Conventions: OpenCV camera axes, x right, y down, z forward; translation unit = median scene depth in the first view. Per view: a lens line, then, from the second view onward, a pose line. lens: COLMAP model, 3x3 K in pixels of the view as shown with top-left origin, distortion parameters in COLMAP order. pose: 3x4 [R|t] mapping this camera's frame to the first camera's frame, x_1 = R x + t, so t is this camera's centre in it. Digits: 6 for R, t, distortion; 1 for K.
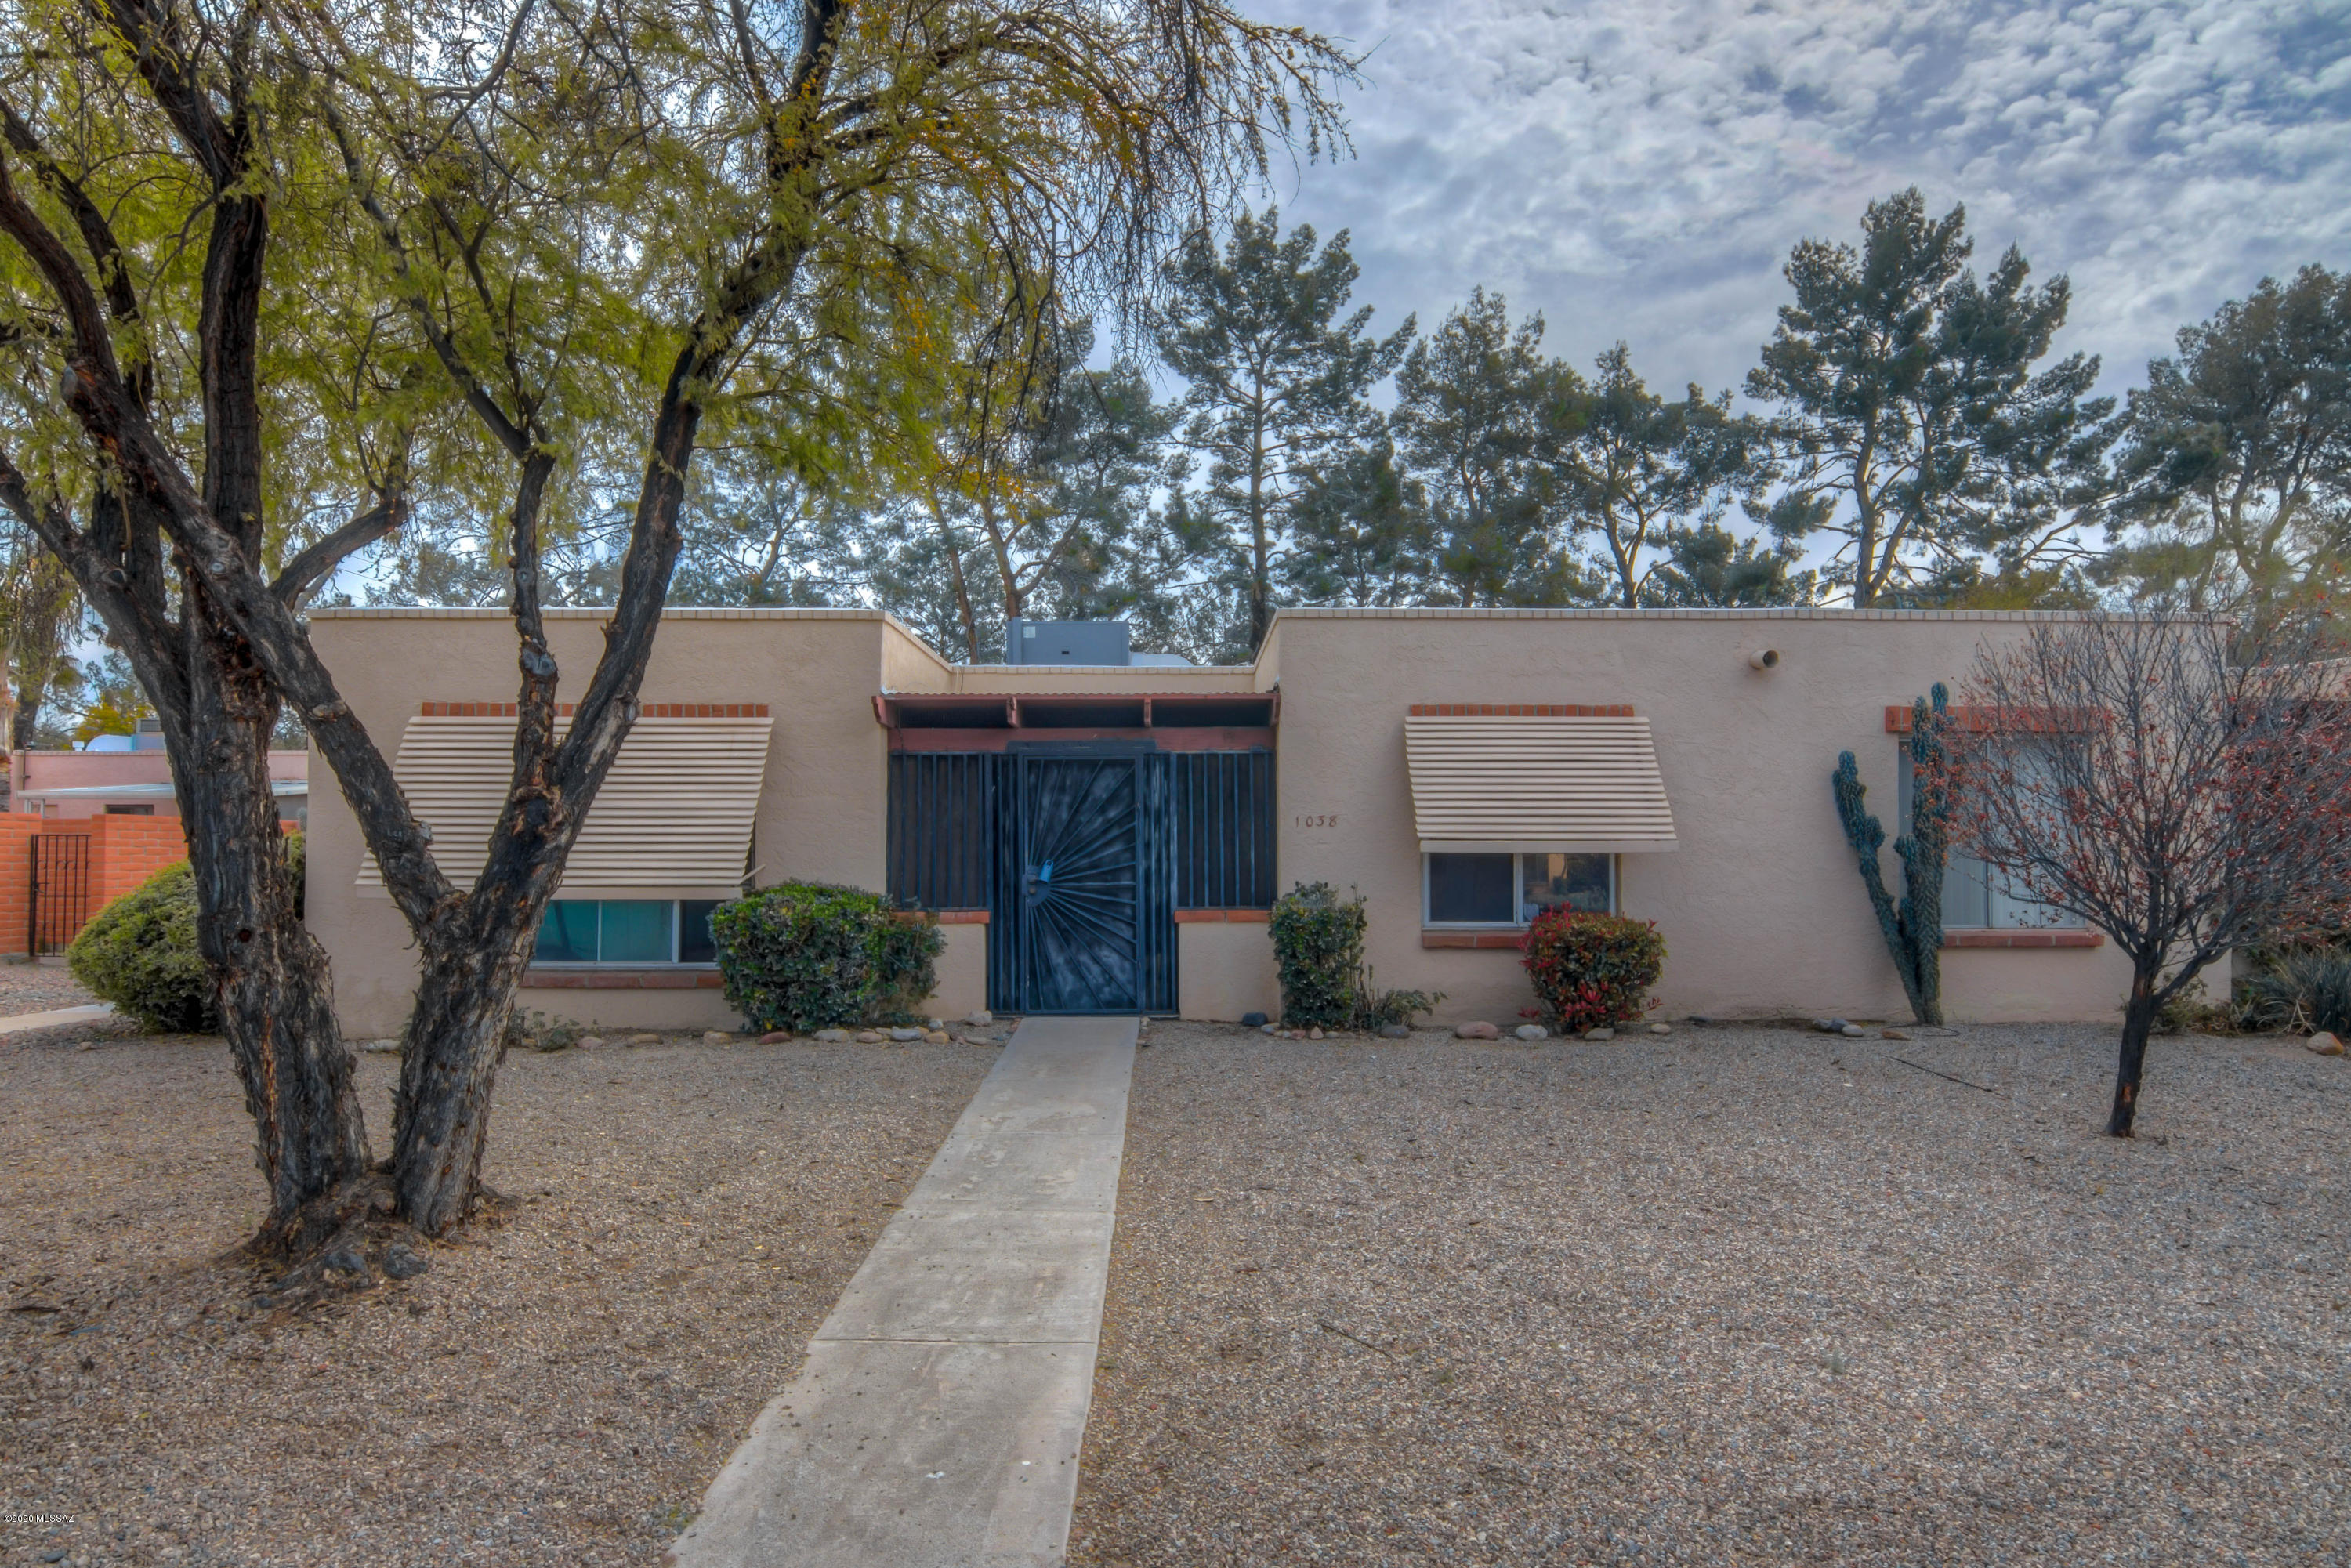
lens RADIAL K [[1252.1, 0, 1175.0], [0, 1252.1, 811.5], [0, 0, 1]] dist [-0.008077, -0.001184]
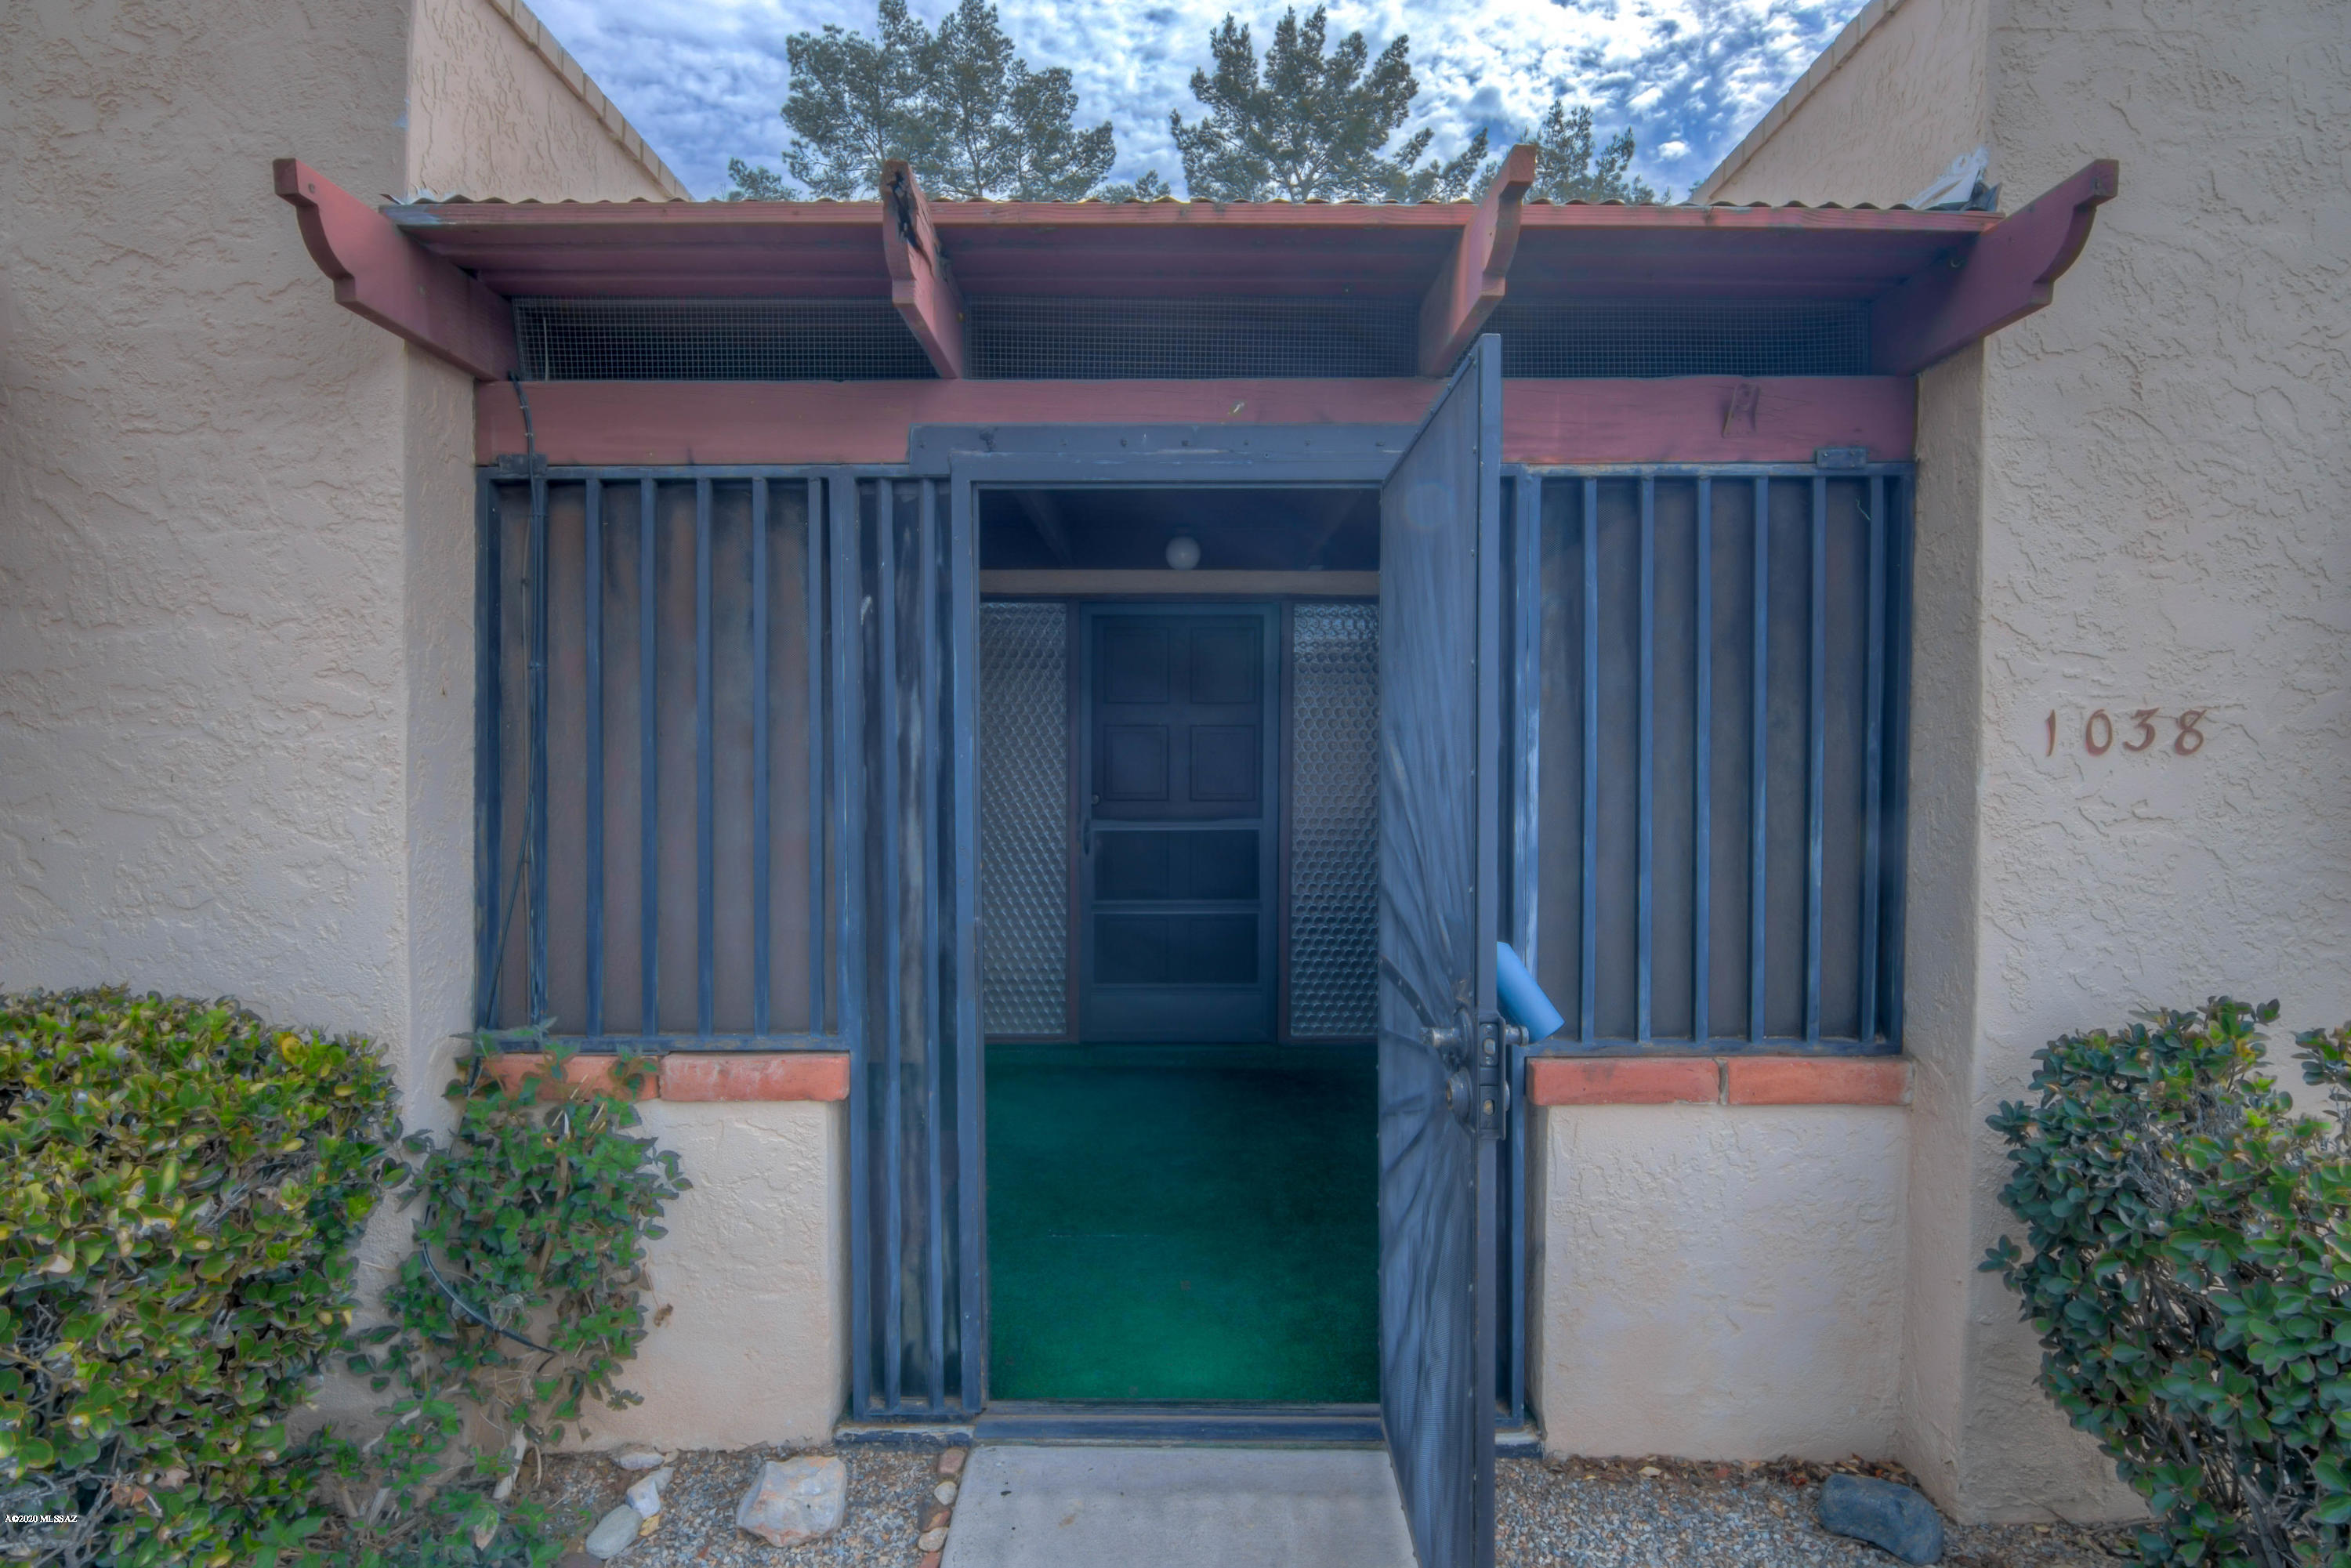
lens RADIAL K [[1221.7, 0, 1190.9], [0, 1221.7, 773.6], [0, 0, 1]] dist [0.015835, -0.034482]
pose [[0.999956, 0.007131, 0.006144, -0.075738], [-0.007452, 0.998518, 0.053905, 0.004270], [-0.005751, -0.053948, 0.998527, 0.735023]]
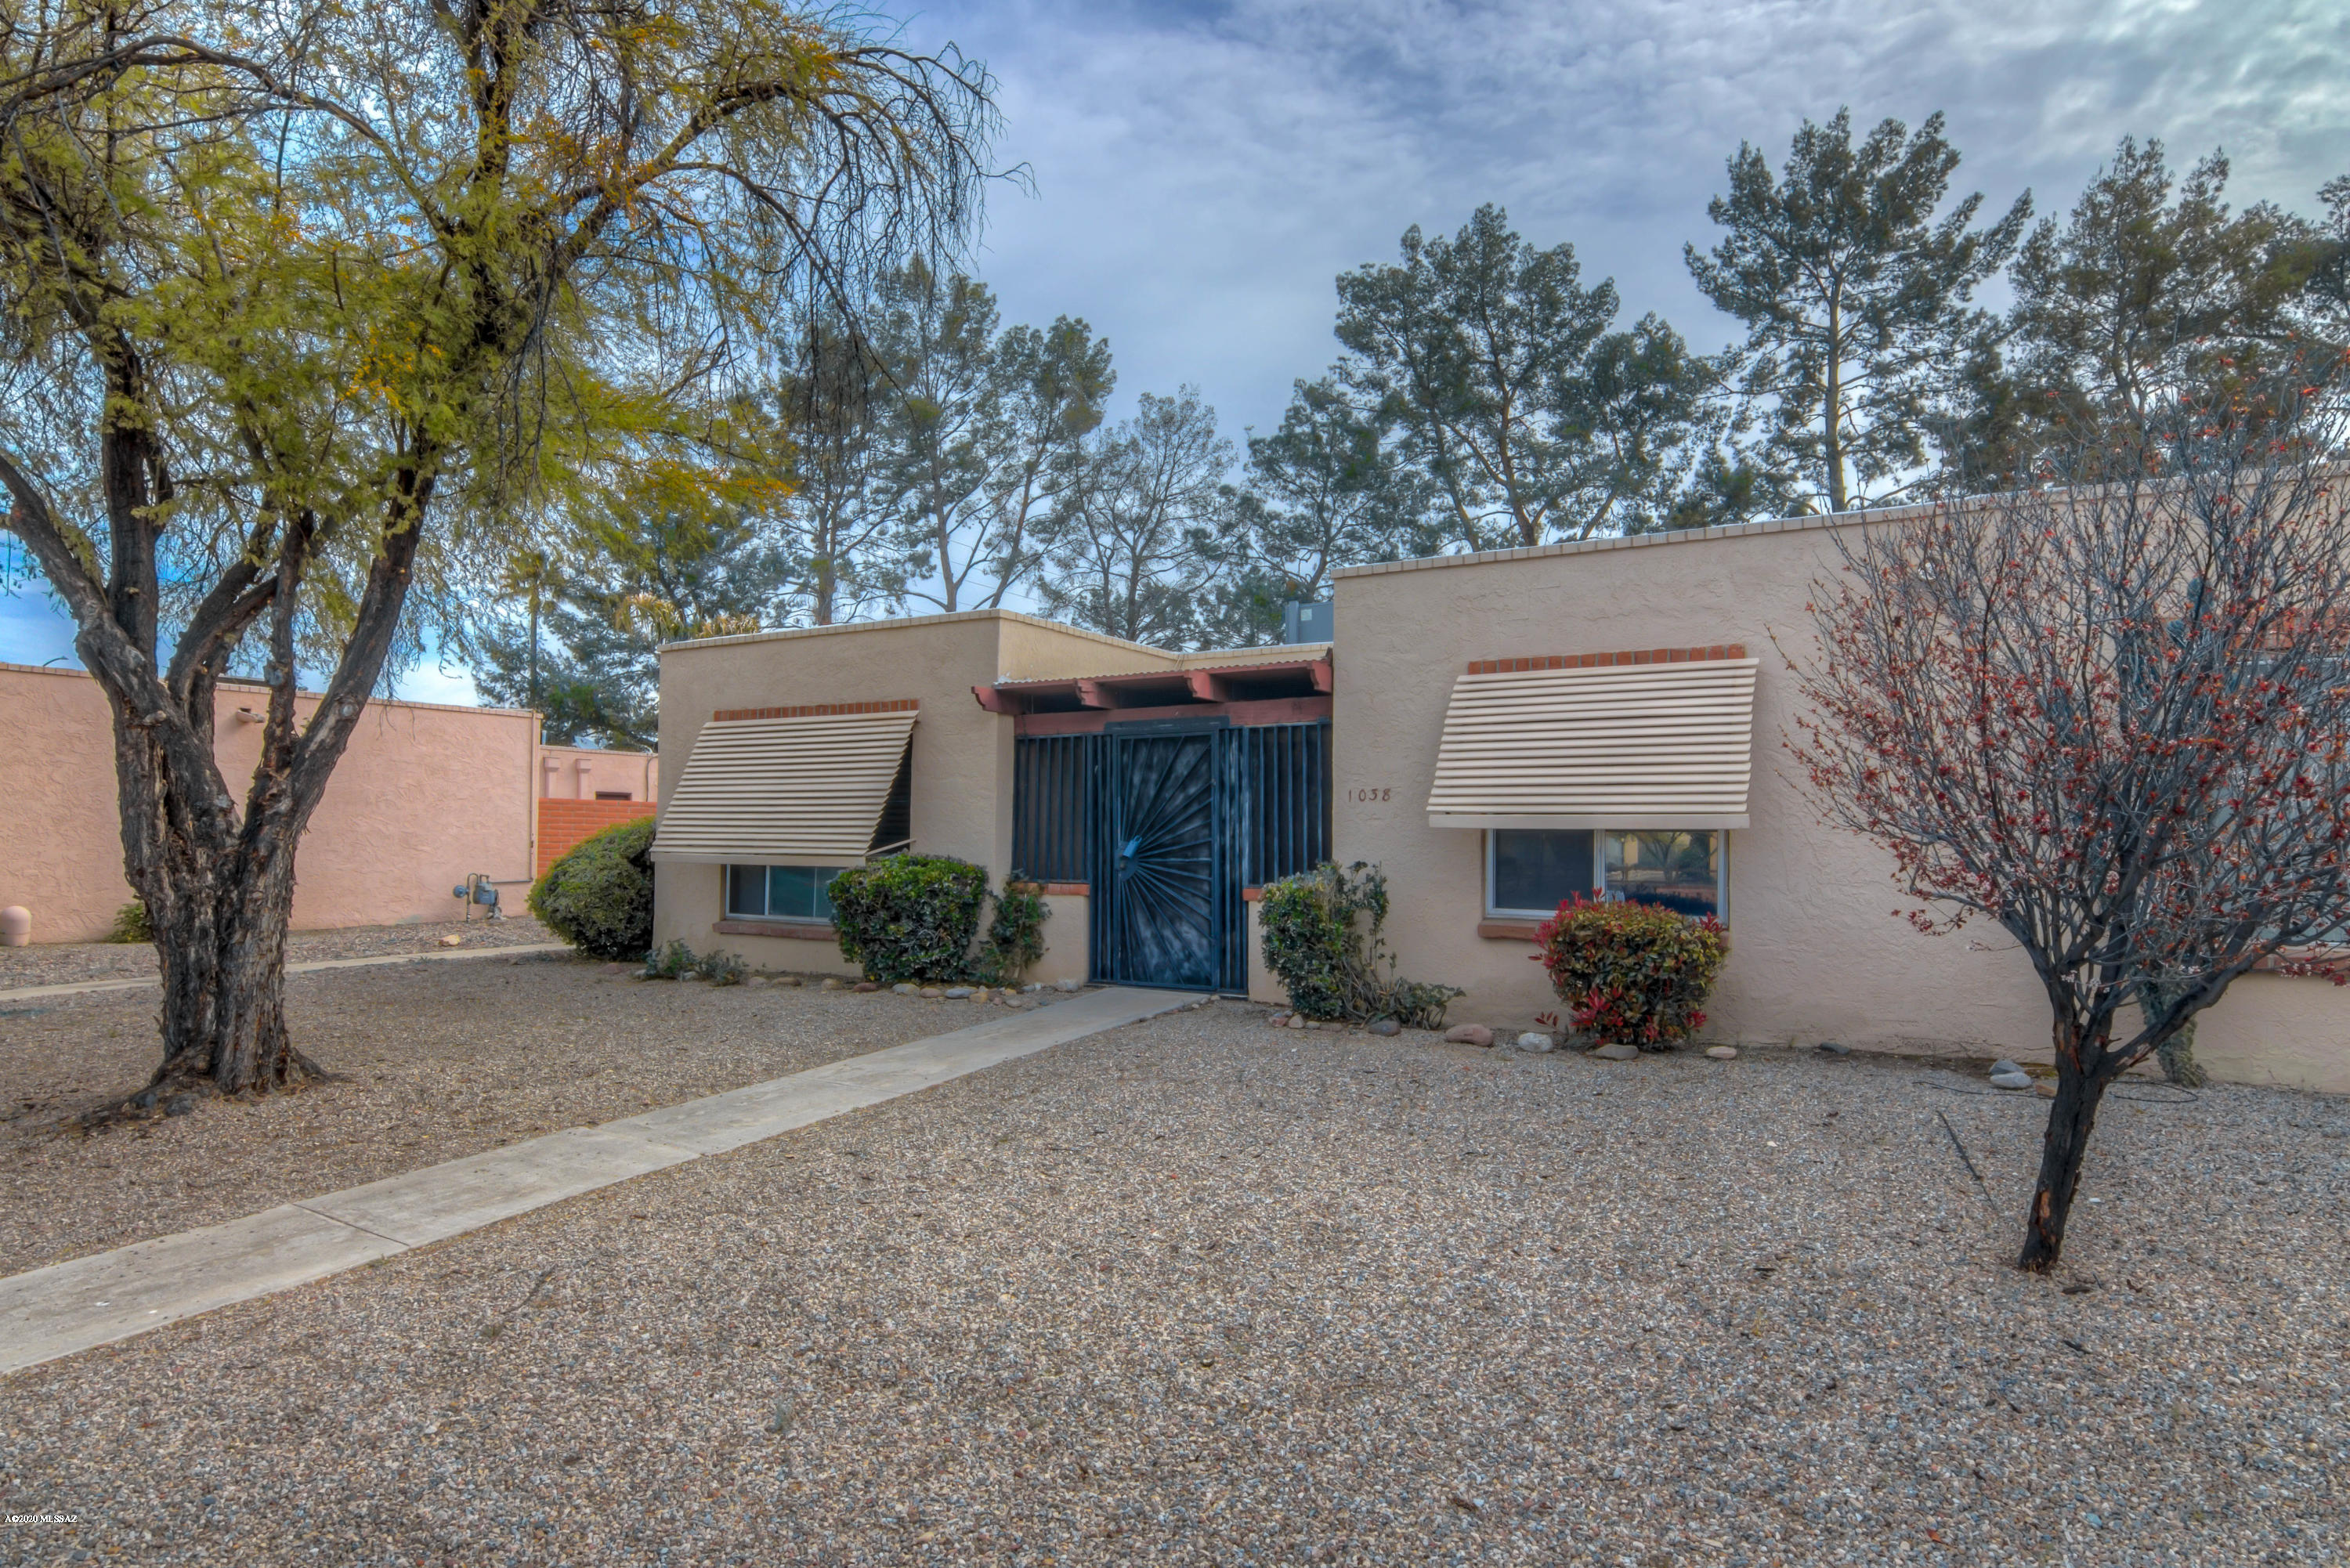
lens RADIAL K [[1201.2, 0, 1152.5], [0, 1201.2, 787.2], [0, 0, 1]] dist [-0.001305, -0.013372]
pose [[0.867453, -0.014746, -0.497300, 0.401560], [0.010128, 0.999877, -0.011982, 0.010765], [0.497416, 0.005357, 0.867496, 0.147824]]
